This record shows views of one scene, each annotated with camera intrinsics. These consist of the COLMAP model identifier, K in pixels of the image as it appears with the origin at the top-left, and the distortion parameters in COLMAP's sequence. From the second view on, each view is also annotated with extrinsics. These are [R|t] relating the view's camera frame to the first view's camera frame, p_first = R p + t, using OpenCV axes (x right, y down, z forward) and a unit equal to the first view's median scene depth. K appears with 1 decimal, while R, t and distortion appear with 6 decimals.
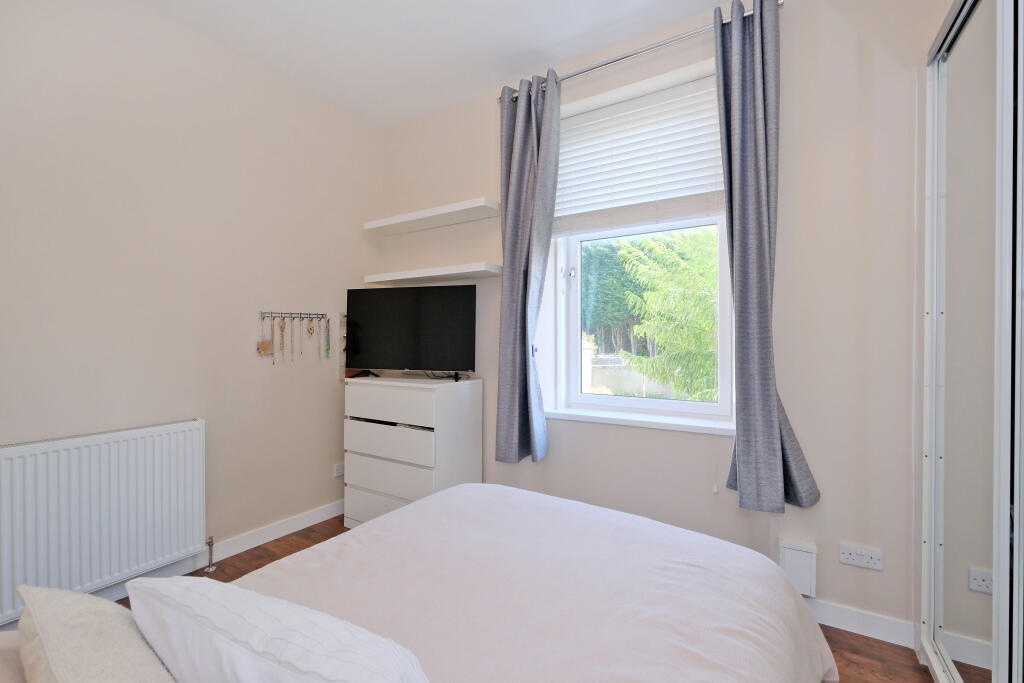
lens RADIAL K [[449.4, 0, 512.0], [0, 449.4, 341.5], [0, 0, 1]] dist [-0.002212, -0.000028]
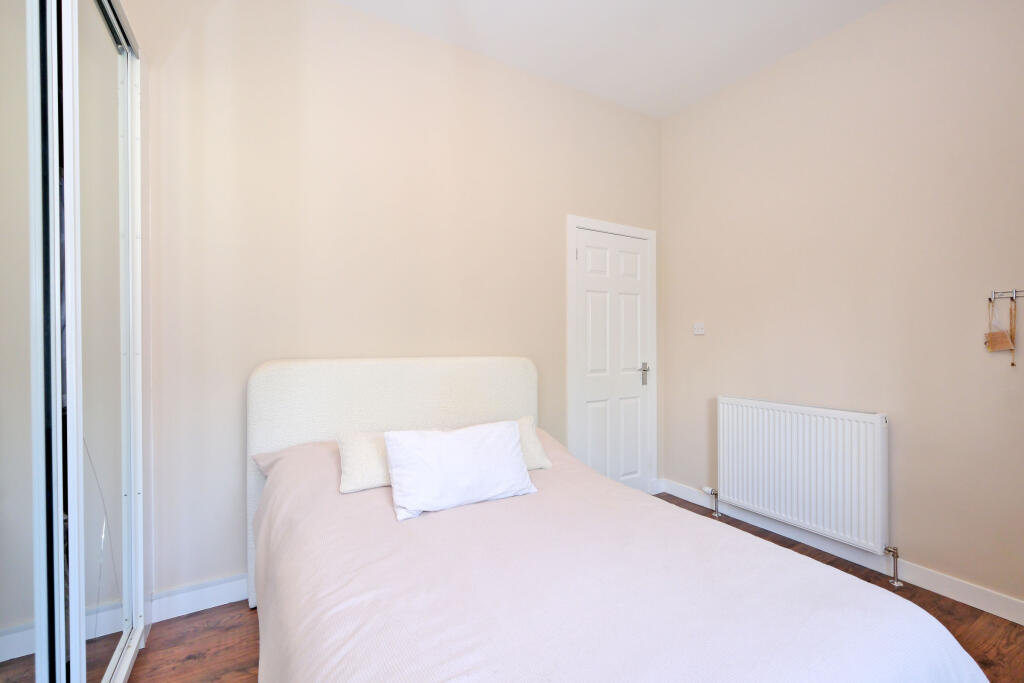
lens RADIAL K [[449.4, 0, 512.0], [0, 449.4, 341.5], [0, 0, 1]] dist [-0.002212, -0.000028]
pose [[-0.485173, 0.008807, -0.874374, 0.743370], [-0.001558, 0.999939, 0.010936, 0.013128], [0.874417, 0.006668, -0.485129, 1.130960]]
